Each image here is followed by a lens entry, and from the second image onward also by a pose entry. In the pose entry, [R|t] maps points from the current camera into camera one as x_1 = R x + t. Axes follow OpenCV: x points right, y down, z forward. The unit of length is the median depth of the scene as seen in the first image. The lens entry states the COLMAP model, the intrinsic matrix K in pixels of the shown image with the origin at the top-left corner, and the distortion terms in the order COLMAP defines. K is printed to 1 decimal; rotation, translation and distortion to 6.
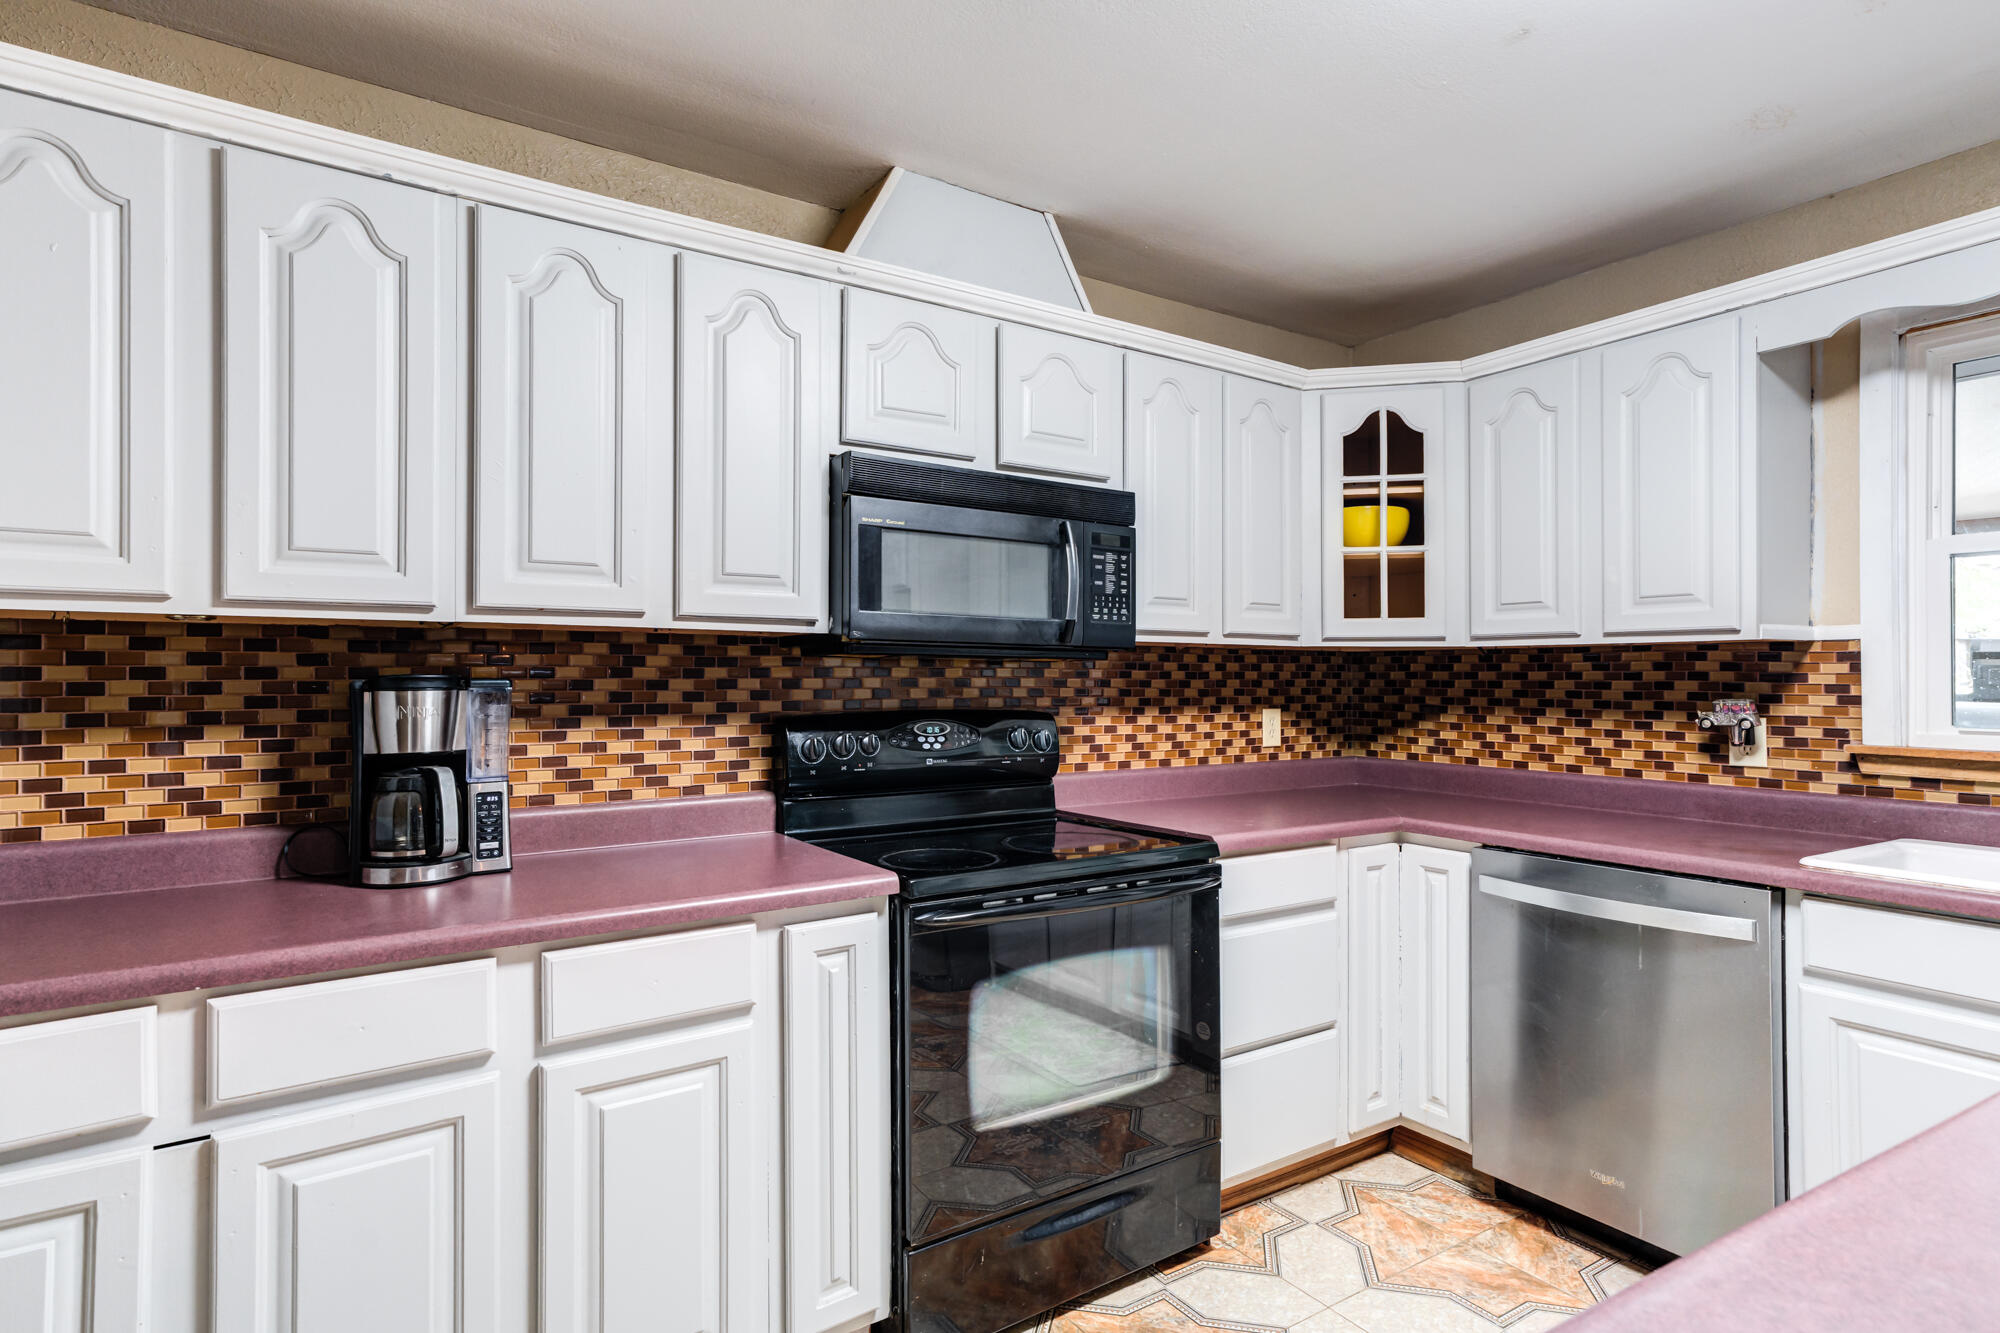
lens RADIAL K [[1003.4, 0, 1016.2], [0, 1003.4, 673.7], [0, 0, 1]] dist [-0.000966, 0.006015]
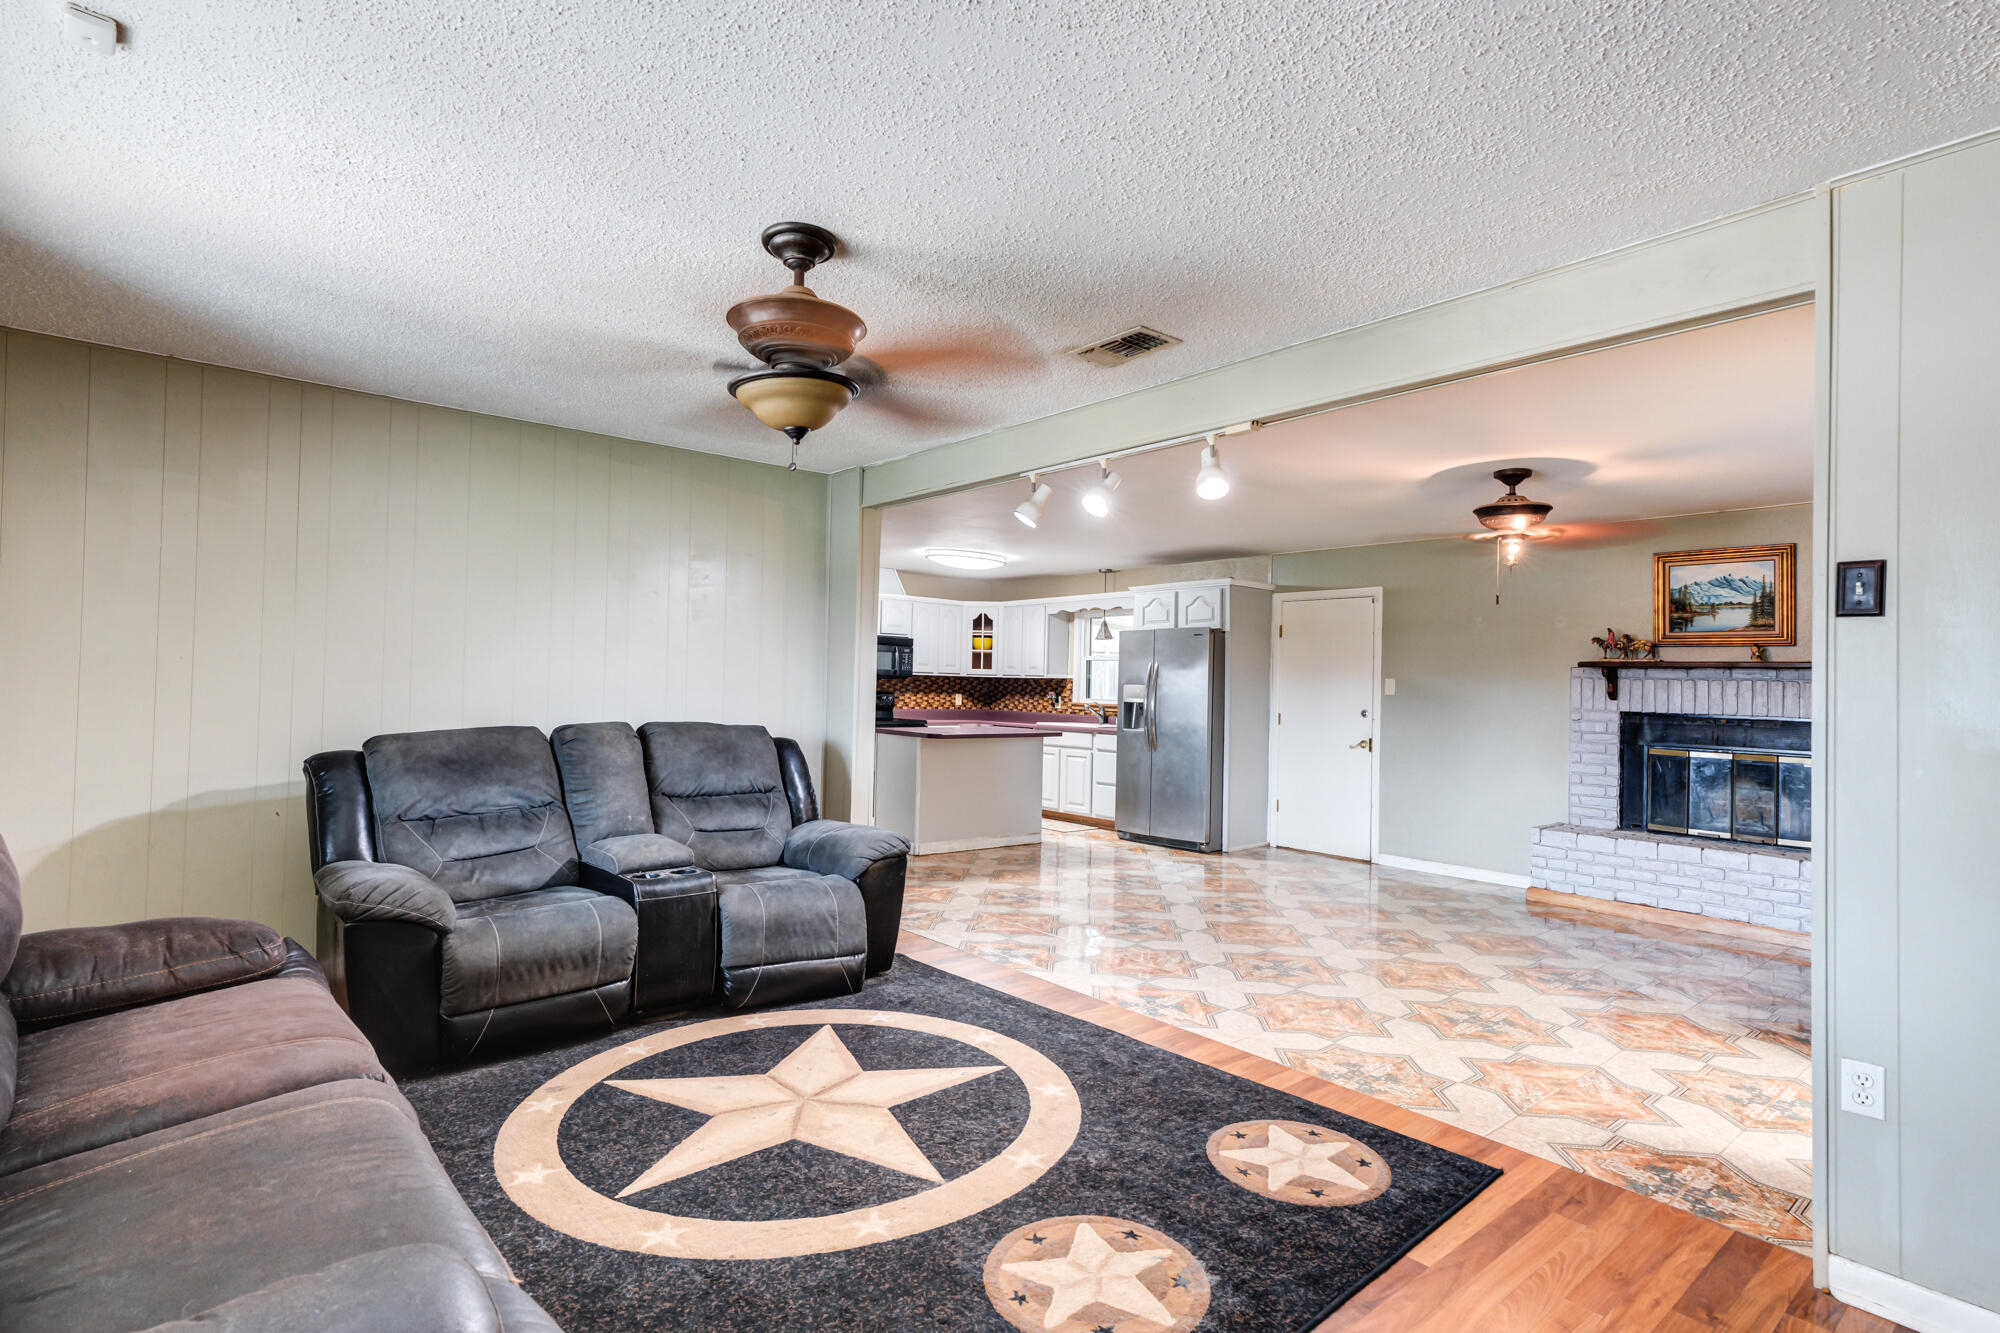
lens RADIAL K [[987.2, 0, 980.3], [0, 987.2, 666.0], [0, 0, 1]] dist [-0.006092, 0.009852]
pose [[0.995170, 0.022599, 0.095531, 0.011535], [-0.021200, 0.999653, -0.015634, -0.010016], [-0.095851, 0.013533, 0.995304, -3.127584]]
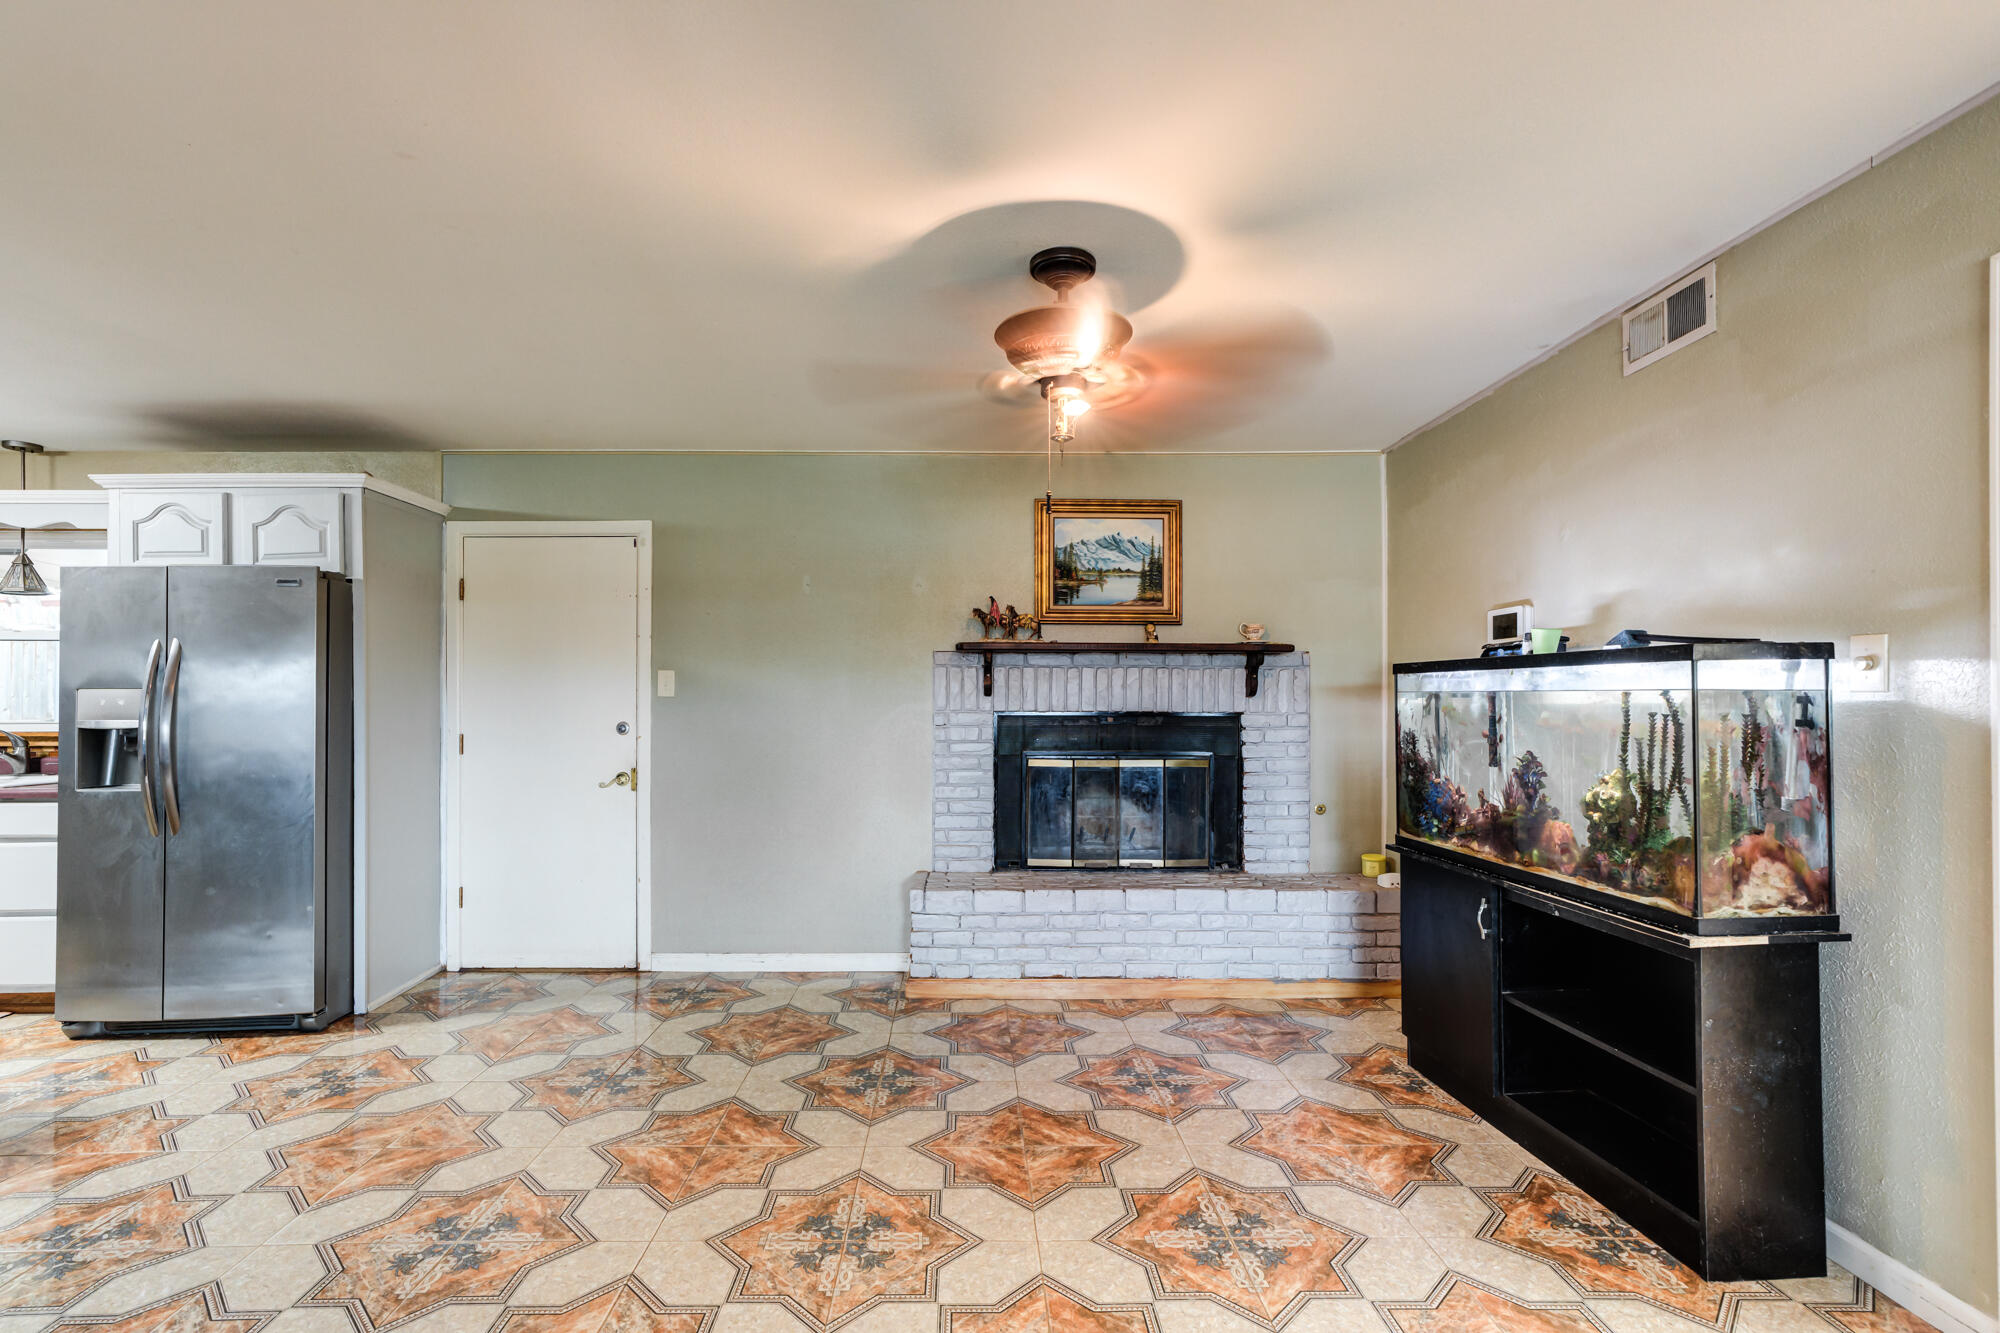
lens RADIAL K [[934.0, 0, 990.0], [0, 934.0, 684.1], [0, 0, 1]] dist [-0.012206, 0.009432]
pose [[0.543671, 0.004868, 0.839285, 0.404095], [0.000698, 0.999980, -0.006252, -0.008059], [-0.839298, 0.003985, 0.543657, -1.692870]]
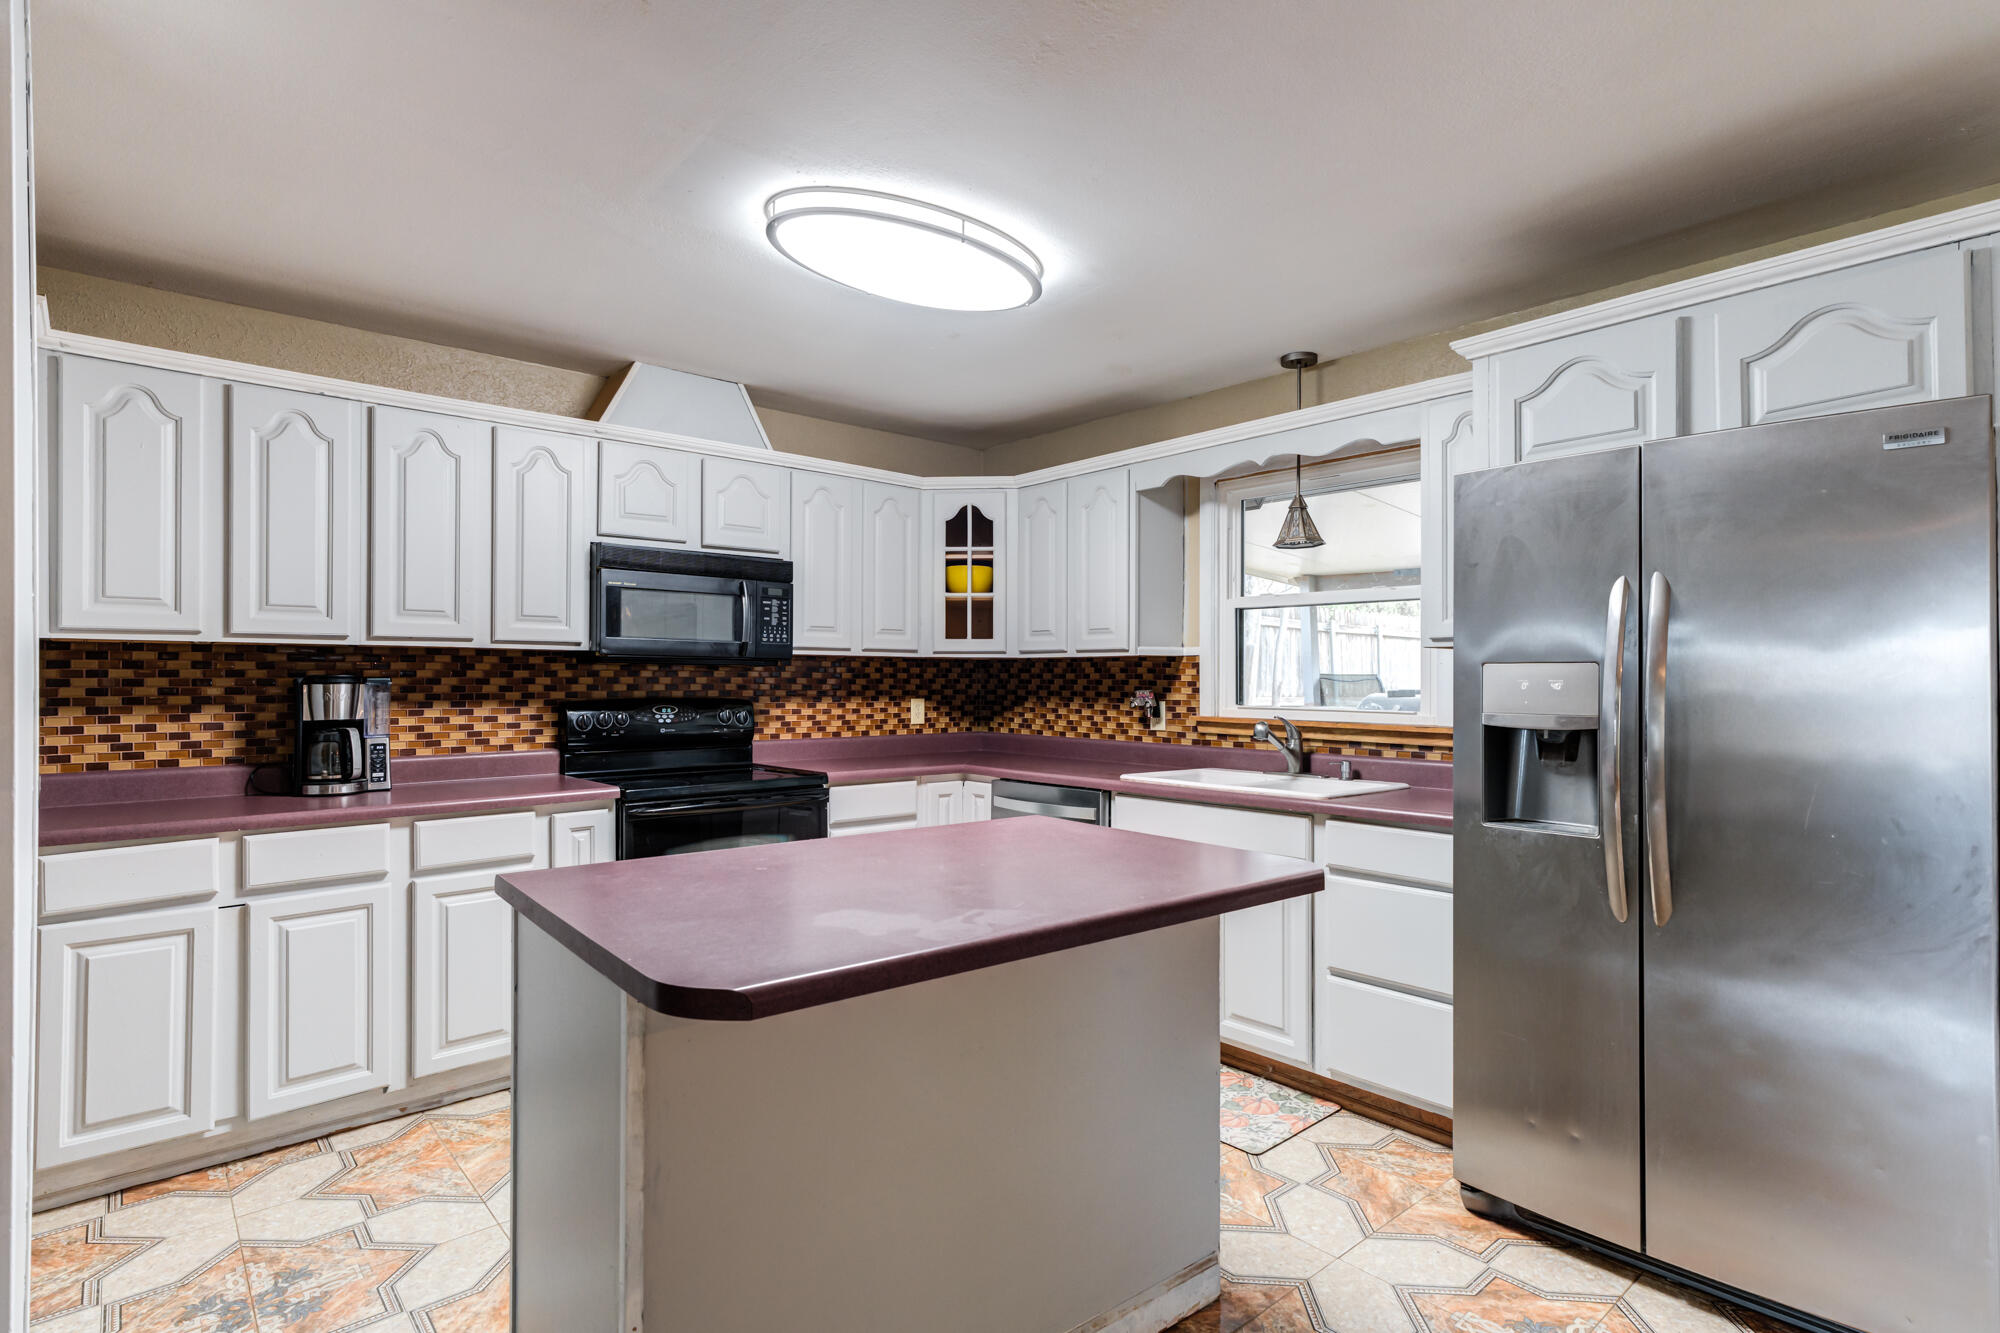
lens RADIAL K [[1003.4, 0, 970.6], [0, 1003.4, 666.5], [0, 0, 1]] dist [-0.000966, 0.006015]
pose [[0.994570, 0.001199, 0.104063, 0.243604], [-0.000279, 0.999961, -0.008862, 0.001275], [-0.104069, 0.008785, 0.994531, -0.649598]]
